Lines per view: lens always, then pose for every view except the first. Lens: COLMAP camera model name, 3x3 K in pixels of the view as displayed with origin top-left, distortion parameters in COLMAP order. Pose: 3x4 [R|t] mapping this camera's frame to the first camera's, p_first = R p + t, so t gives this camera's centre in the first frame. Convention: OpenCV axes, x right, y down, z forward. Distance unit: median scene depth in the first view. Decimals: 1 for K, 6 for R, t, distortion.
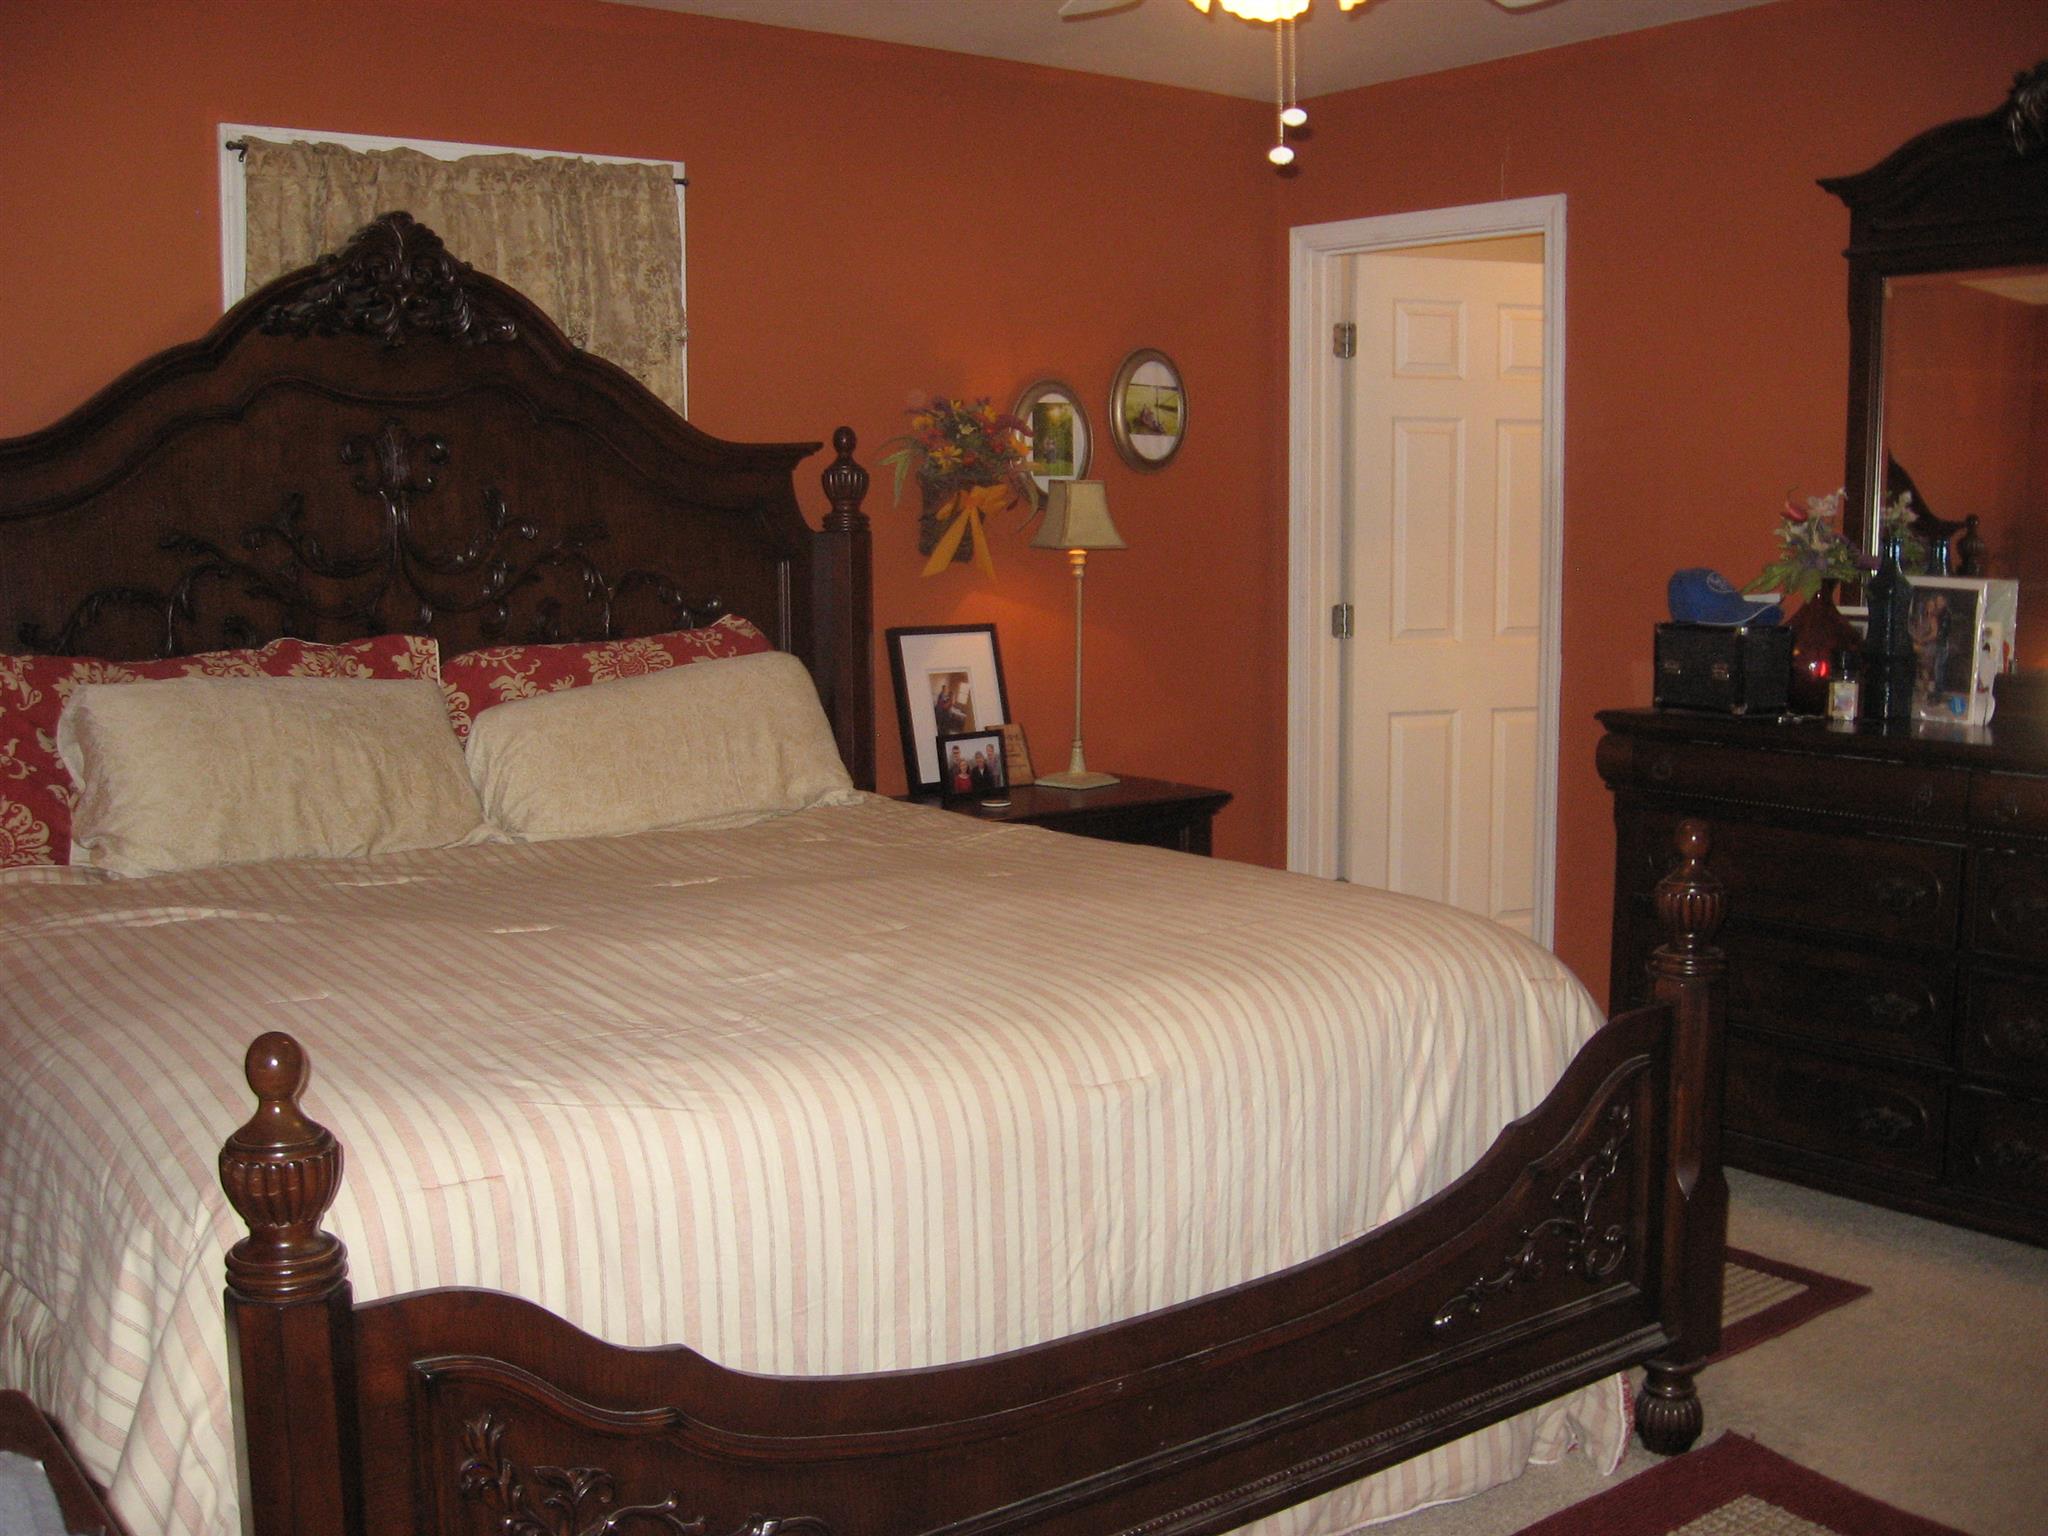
lens RADIAL K [[2127.7, 0, 1016.4], [0, 2127.7, 755.4], [0, 0, 1]] dist [-0.146932, 0.078877]
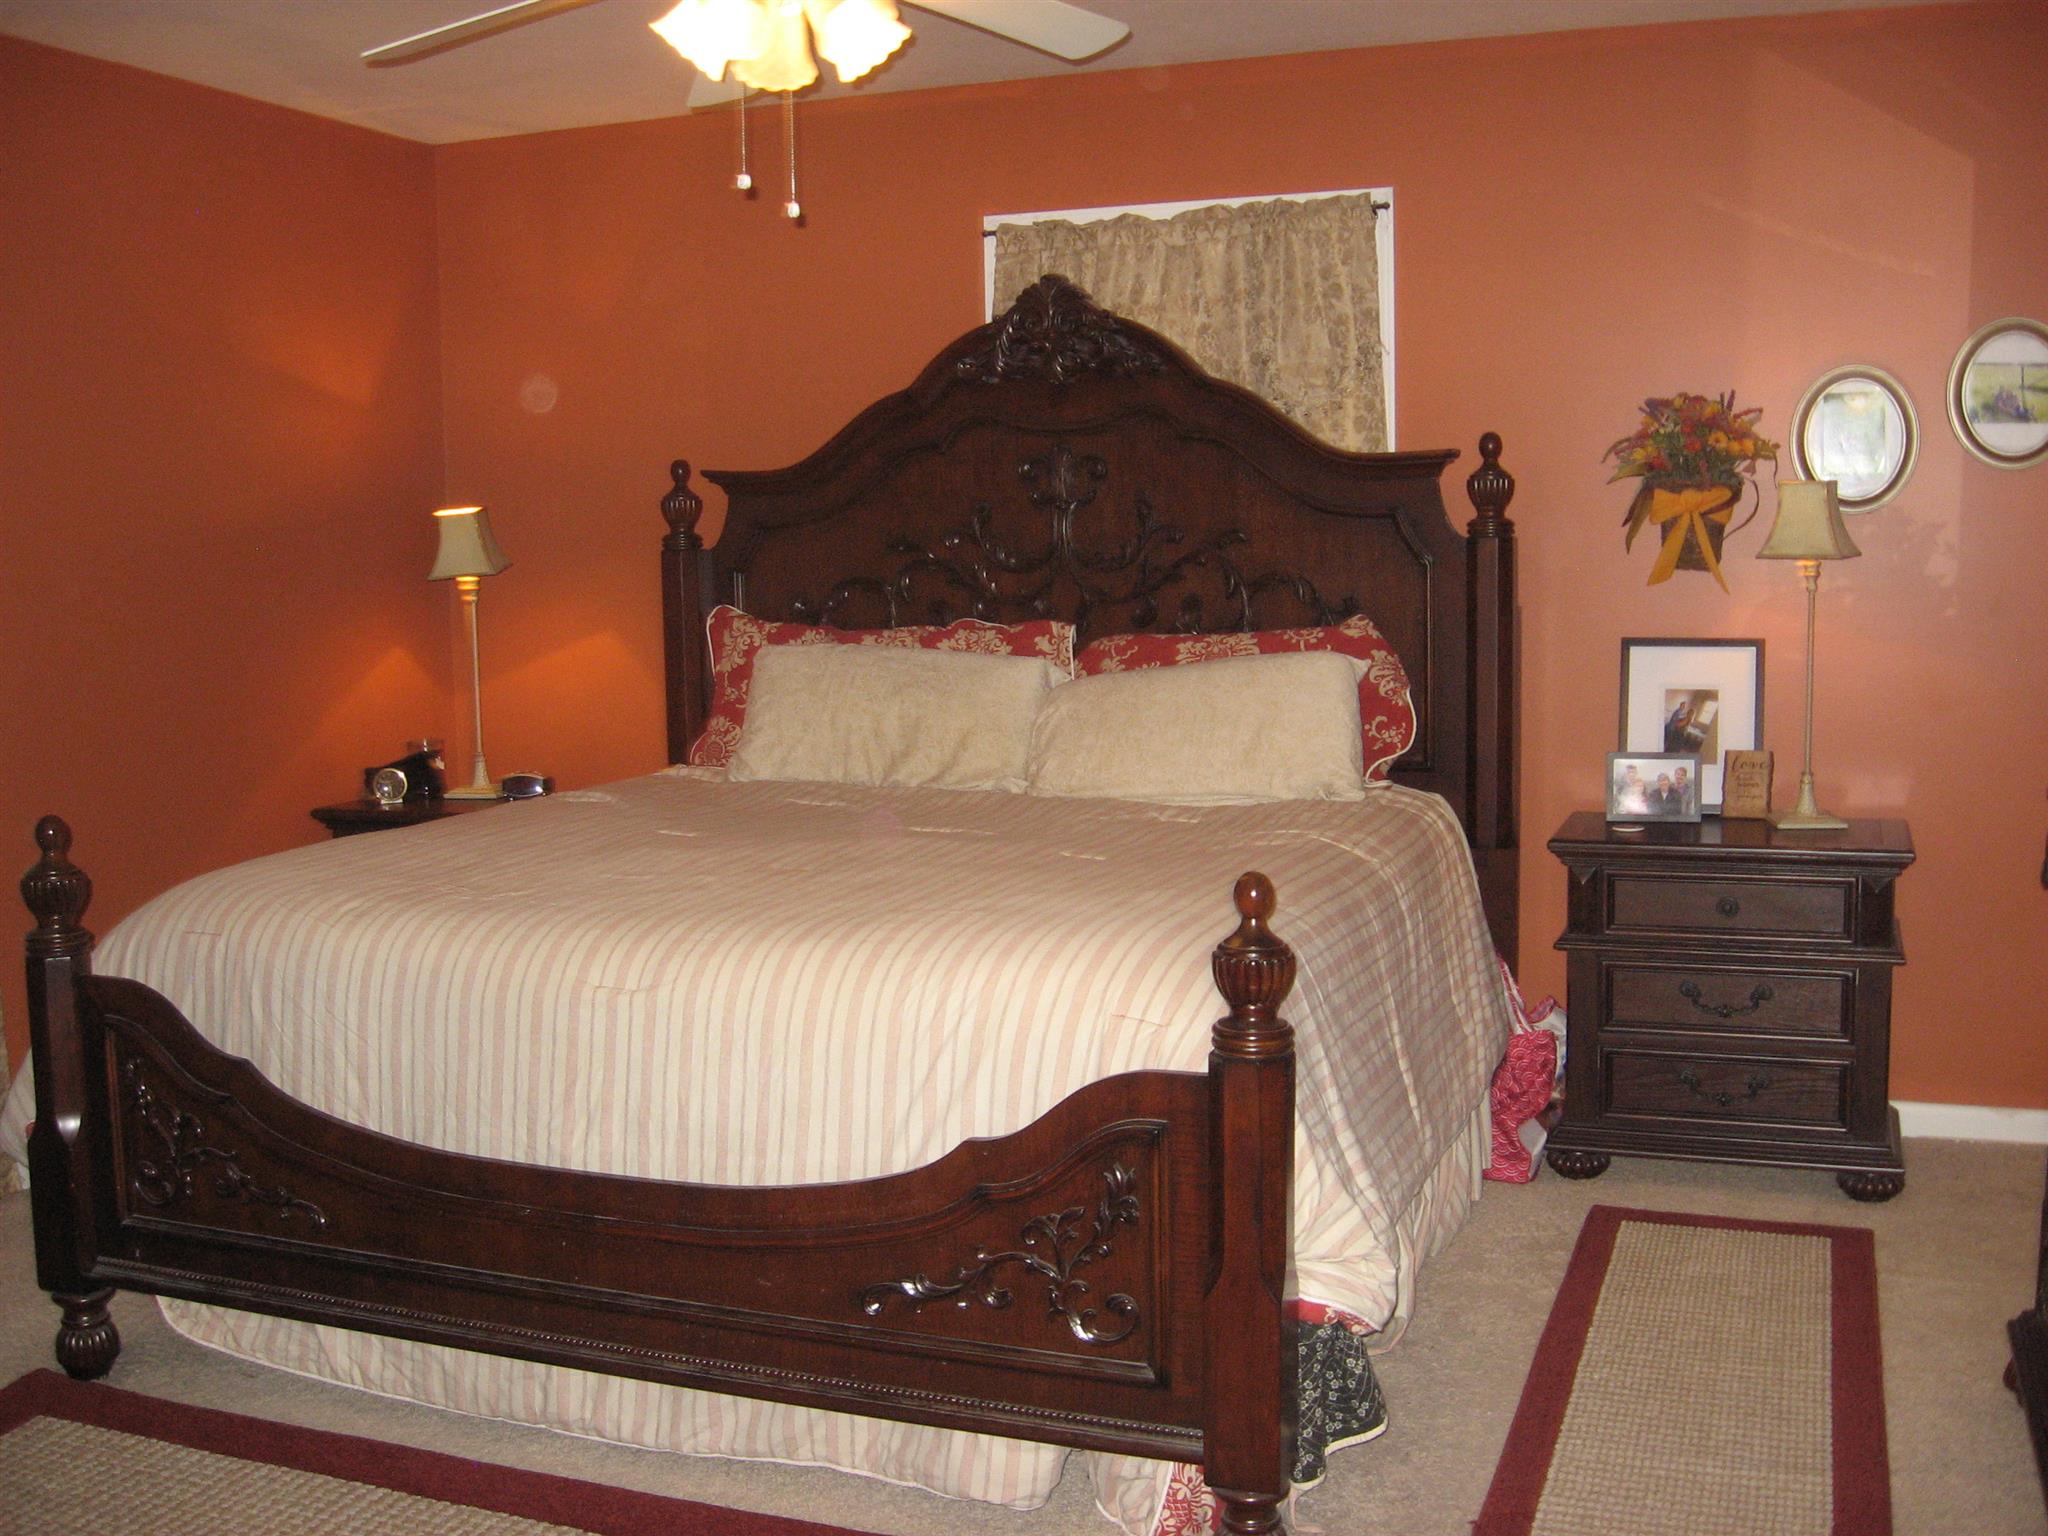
lens RADIAL K [[2127.7, 0, 1016.4], [0, 2127.7, 755.4], [0, 0, 1]] dist [-0.146932, 0.078877]
pose [[0.519035, 0.086722, -0.850342, 0.713371], [-0.083069, 0.995248, 0.050797, -0.038143], [0.850707, 0.044272, 0.523772, 0.319424]]
